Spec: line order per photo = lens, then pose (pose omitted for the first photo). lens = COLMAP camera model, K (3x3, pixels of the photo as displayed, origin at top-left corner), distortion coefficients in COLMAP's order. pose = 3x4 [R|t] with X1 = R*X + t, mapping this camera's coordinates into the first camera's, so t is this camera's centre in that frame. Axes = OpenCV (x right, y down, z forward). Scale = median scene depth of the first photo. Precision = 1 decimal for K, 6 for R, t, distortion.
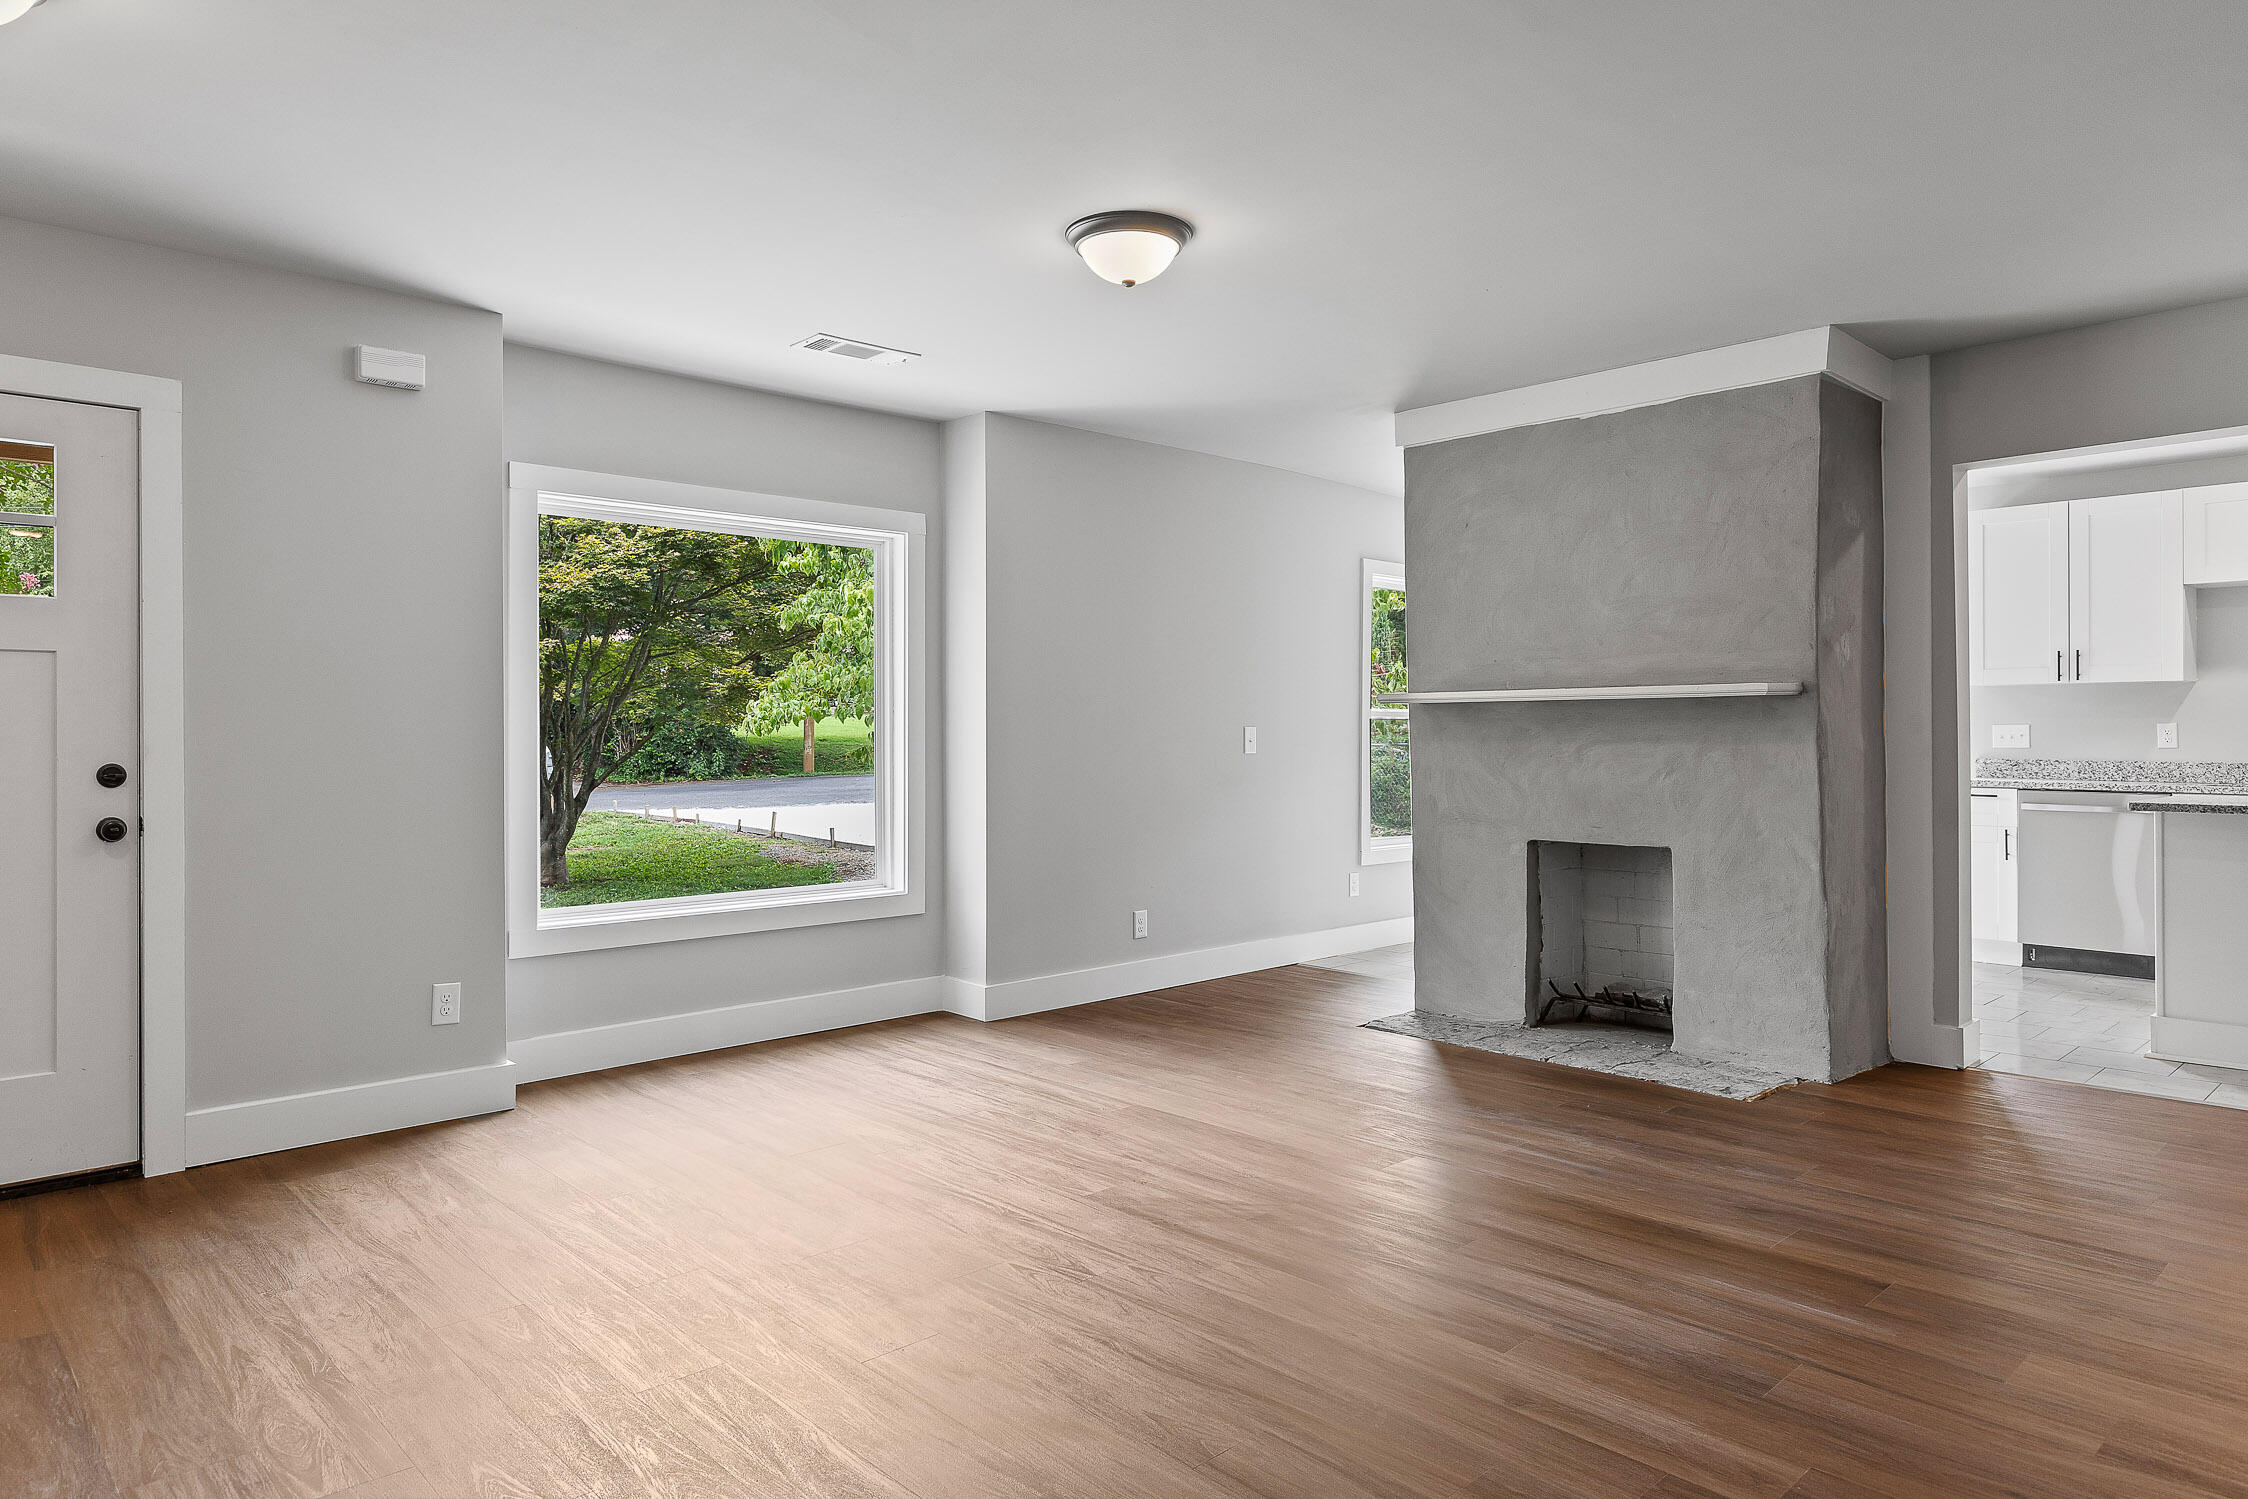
lens RADIAL K [[1360.9, 0, 1111.0], [0, 1360.9, 732.6], [0, 0, 1]] dist [-0.001593, -0.000370]
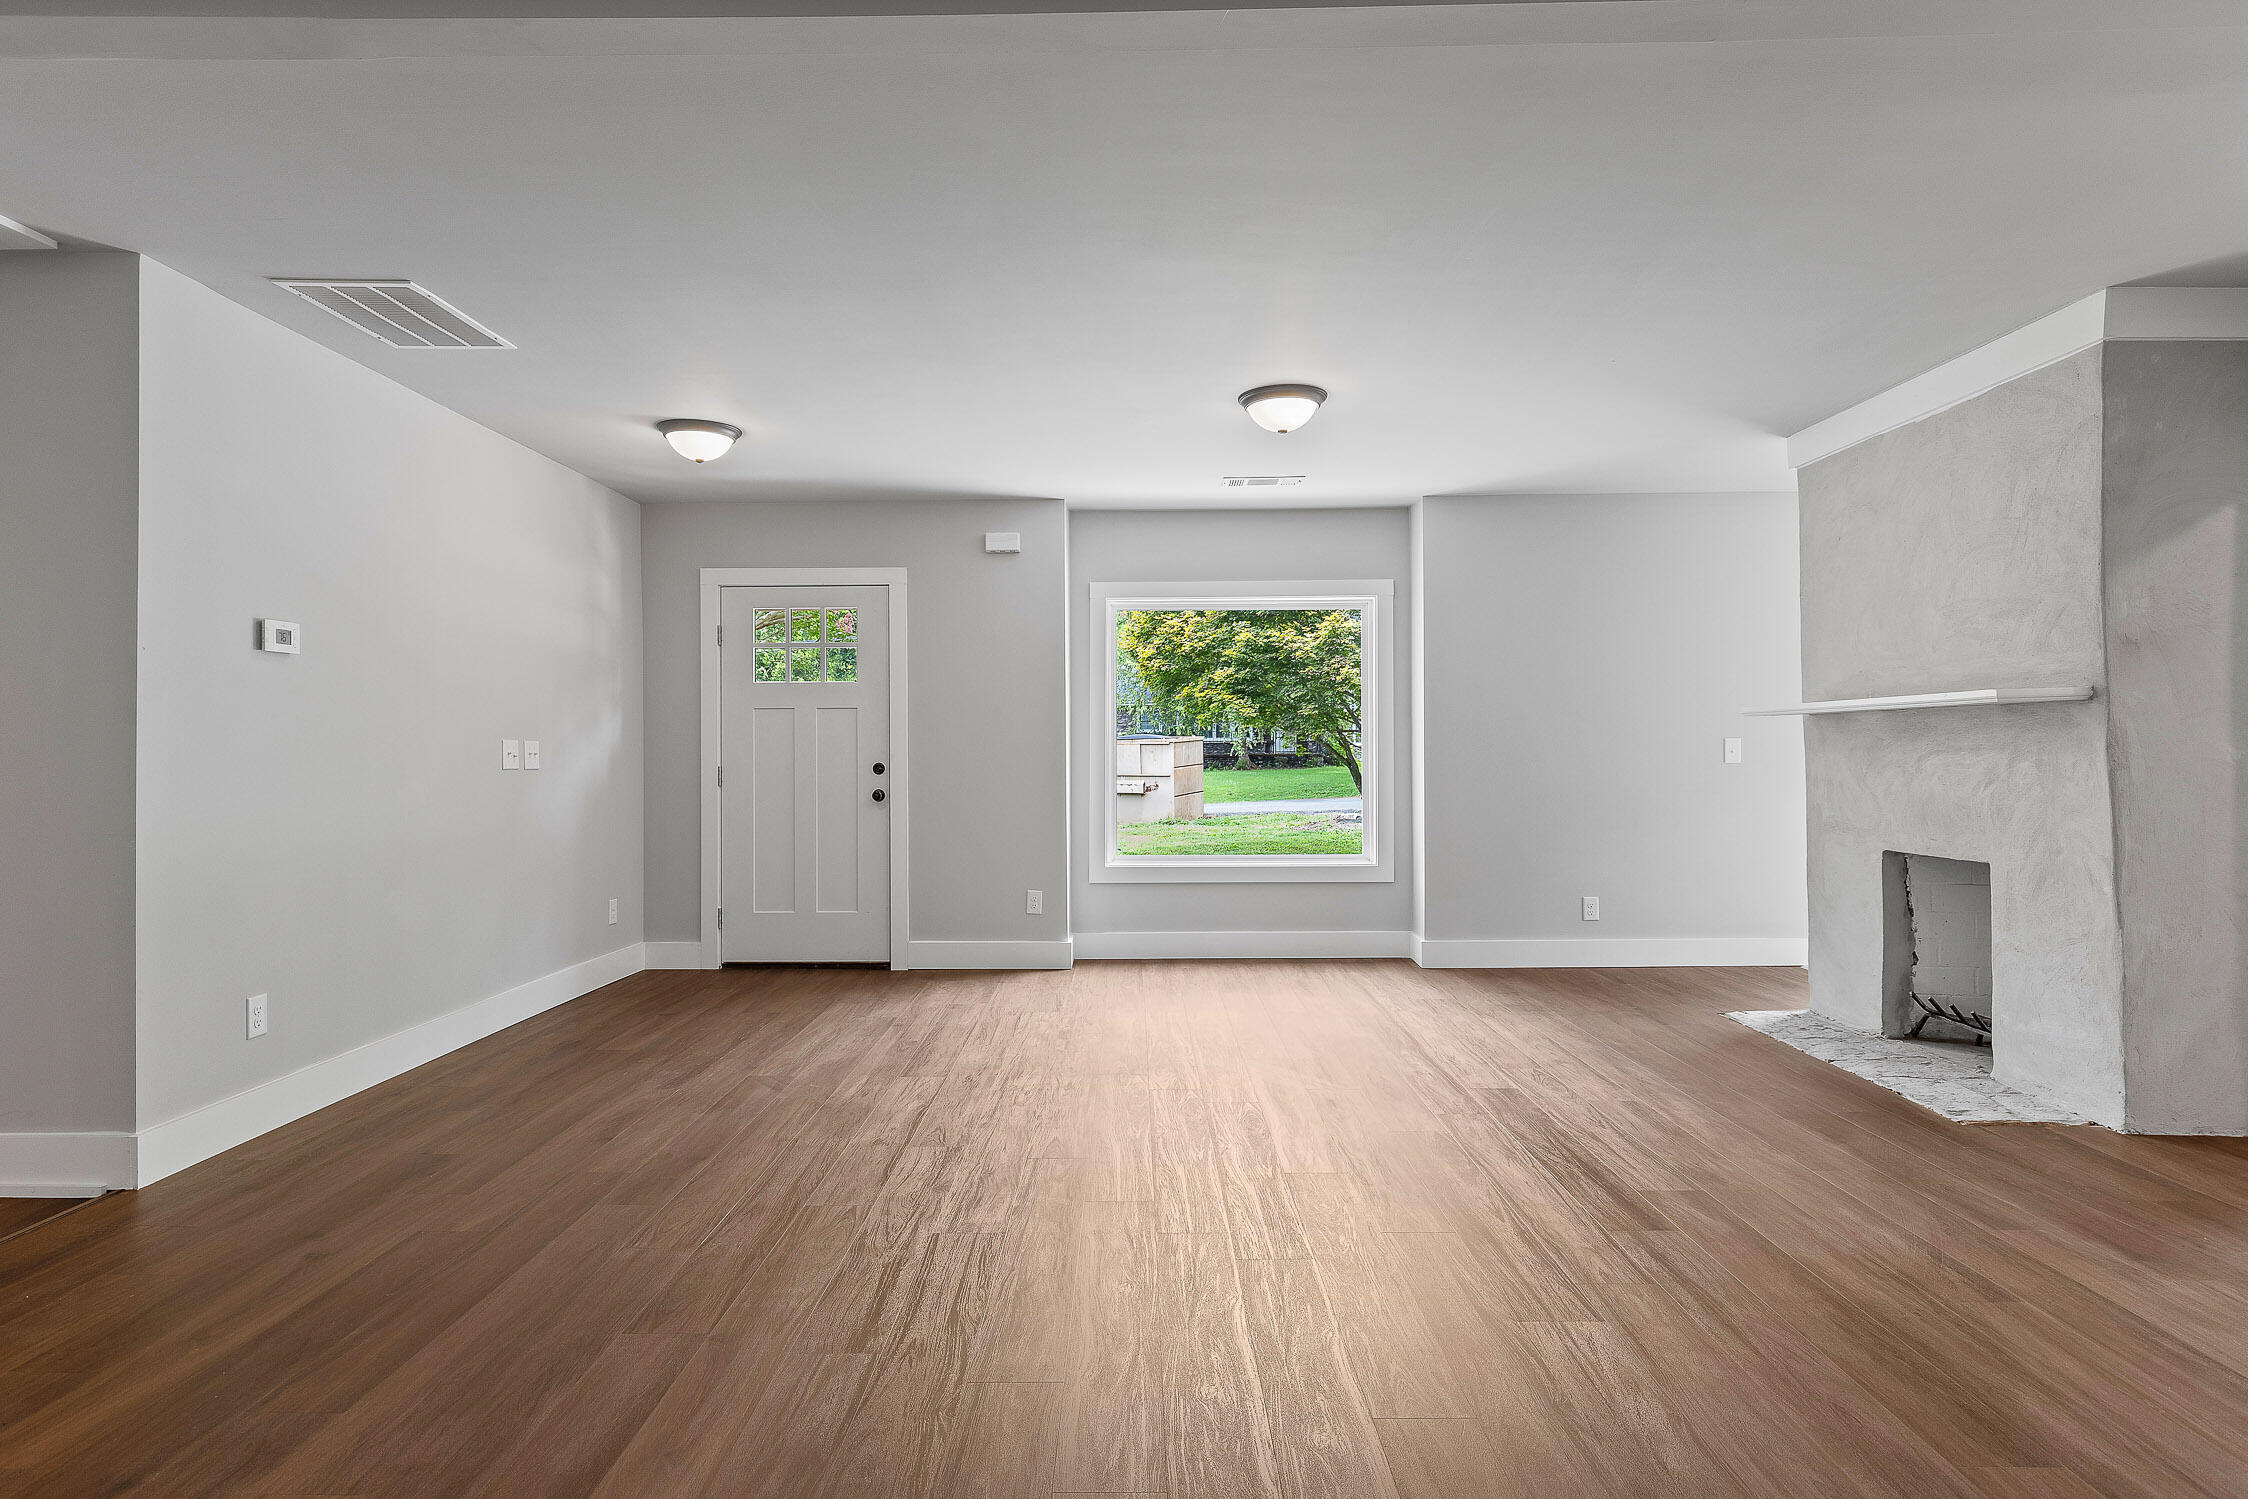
lens RADIAL K [[1189.9, 0, 1113.2], [0, 1189.9, 751.0], [0, 0, 1]] dist [0.002007, 0.001531]
pose [[0.720189, -0.000832, -0.693777, 0.590826], [0.004548, 0.999983, 0.003522, 0.000754], [0.693763, -0.005692, 0.720181, -0.024424]]
